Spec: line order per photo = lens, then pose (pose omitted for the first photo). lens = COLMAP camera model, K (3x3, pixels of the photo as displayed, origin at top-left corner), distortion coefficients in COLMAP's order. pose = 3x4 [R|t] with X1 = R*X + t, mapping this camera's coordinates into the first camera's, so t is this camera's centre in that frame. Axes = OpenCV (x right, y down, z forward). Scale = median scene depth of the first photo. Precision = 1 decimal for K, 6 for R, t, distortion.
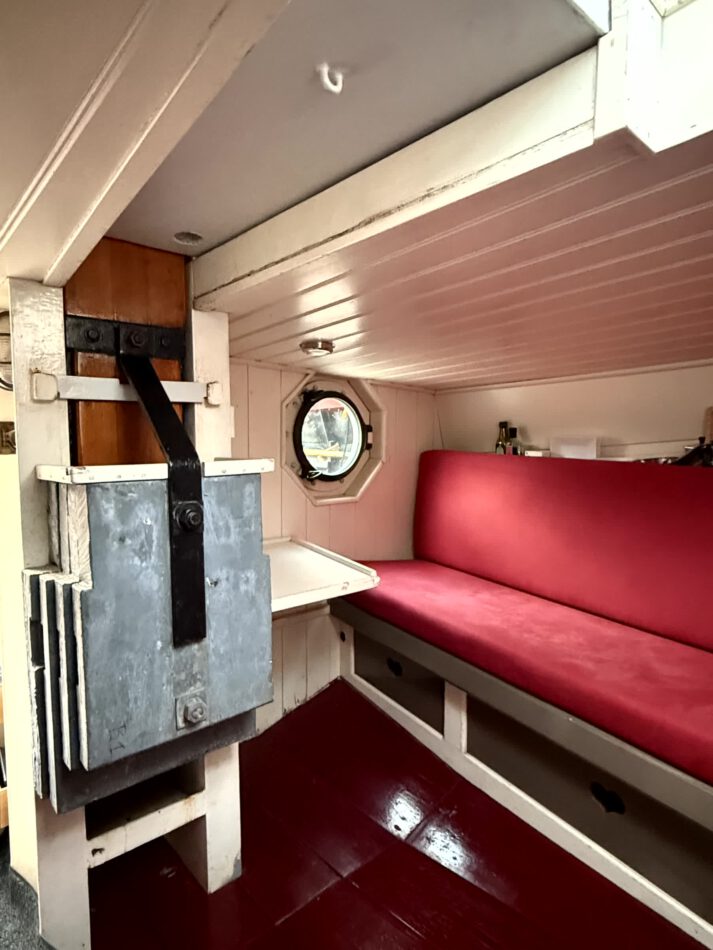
lens RADIAL K [[561.5, 0, 352.8], [0, 561.5, 471.8], [0, 0, 1]] dist [0.001393, -0.000819]
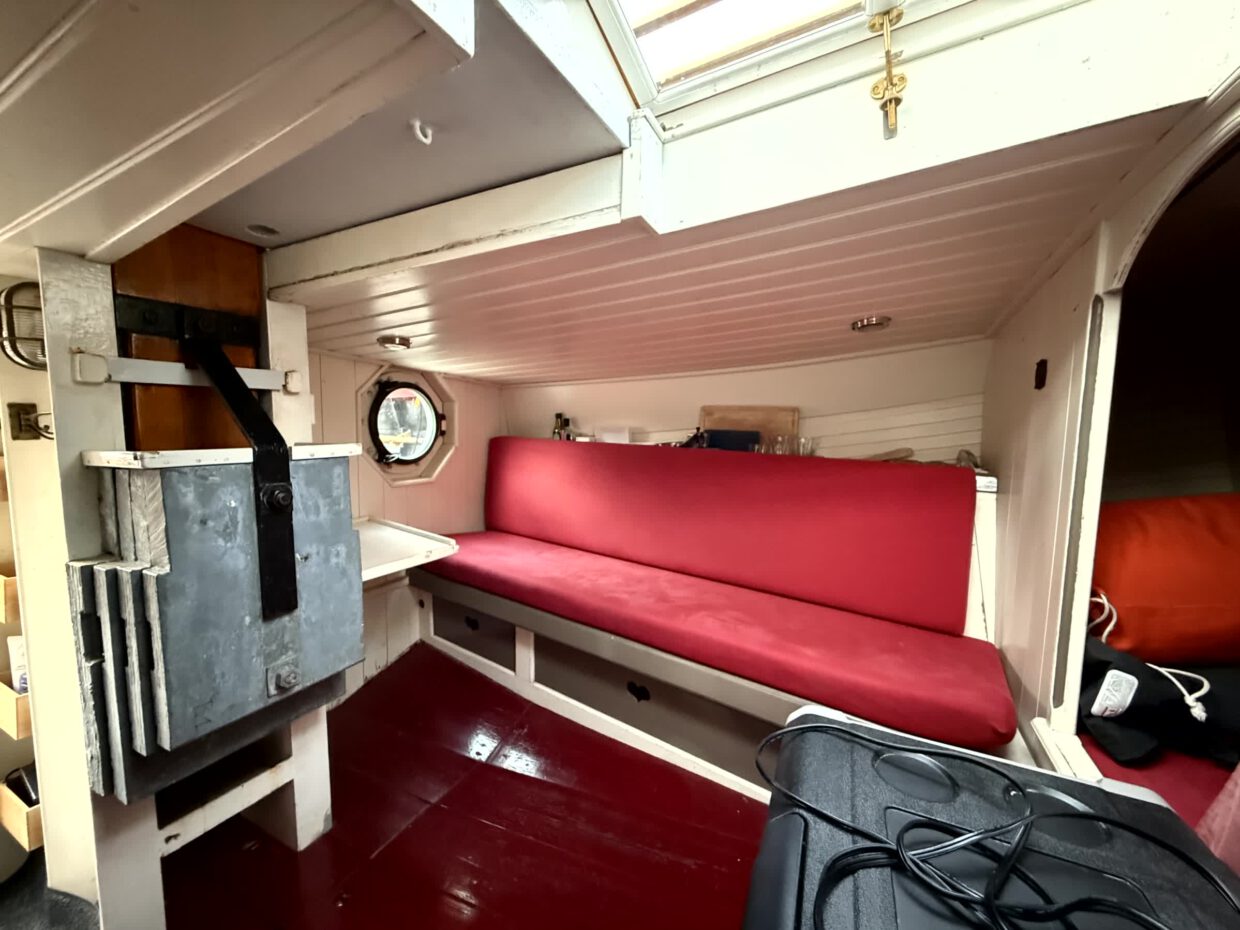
lens RADIAL K [[495.9, 0, 616.2], [0, 495.9, 465.0], [0, 0, 1]] dist [0.001267, -0.000523]
pose [[0.928781, -0.019586, 0.370110, -0.035113], [0.013001, 0.999710, 0.020278, 0.006122], [-0.370400, -0.014022, 0.928767, -0.099932]]
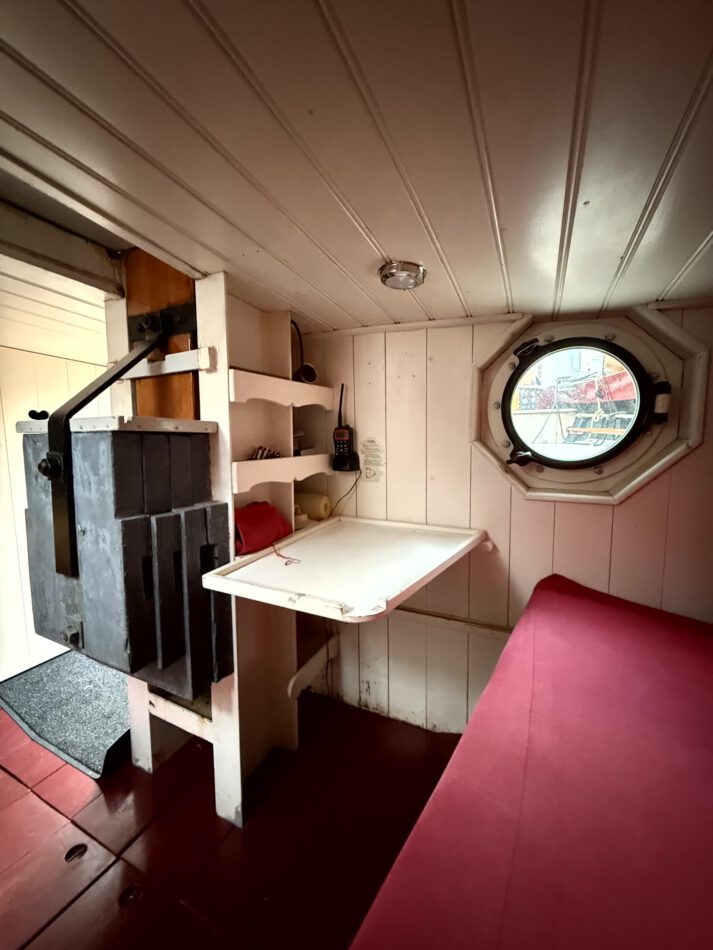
lens RADIAL K [[376.1, 0, 358.6], [0, 376.1, 473.5], [0, 0, 1]] dist [0.000253, -0.000085]
pose [[0.386047, 0.087190, -0.918349, 0.556741], [-0.055177, 0.995923, 0.071360, 0.005326], [0.920827, 0.023124, 0.389284, 1.092206]]
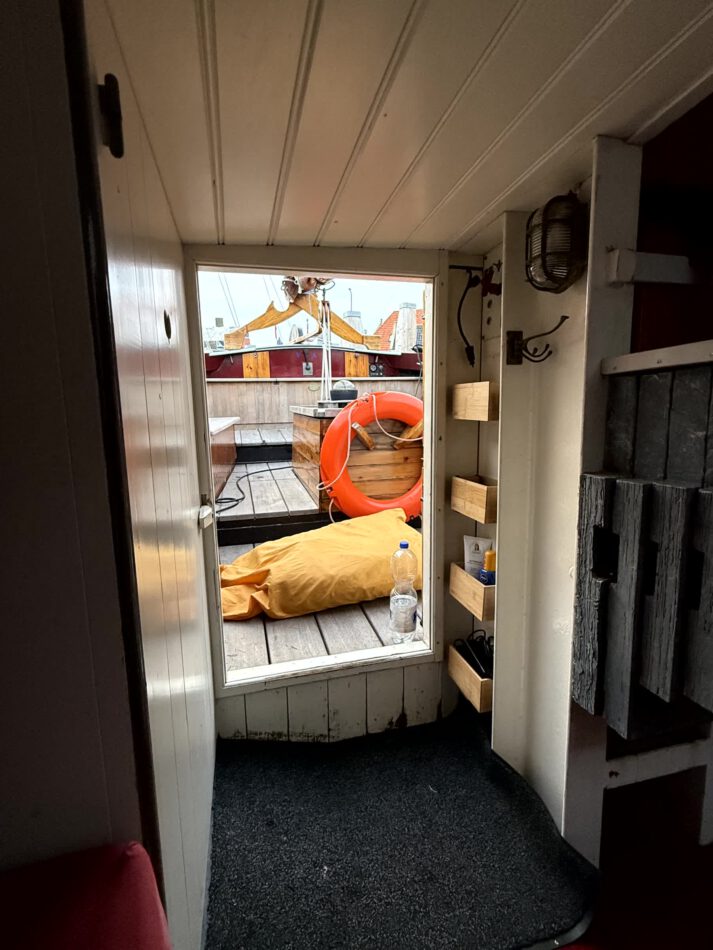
lens RADIAL K [[442.0, 0, 355.0], [0, 442.0, 473.1], [0, 0, 1]] dist [-0.000035, -0.000021]
pose [[0.889807, 0.055935, -0.452897, -0.532364], [-0.018678, 0.996092, 0.086327, 0.106018], [0.455955, -0.068355, 0.887374, 0.163369]]
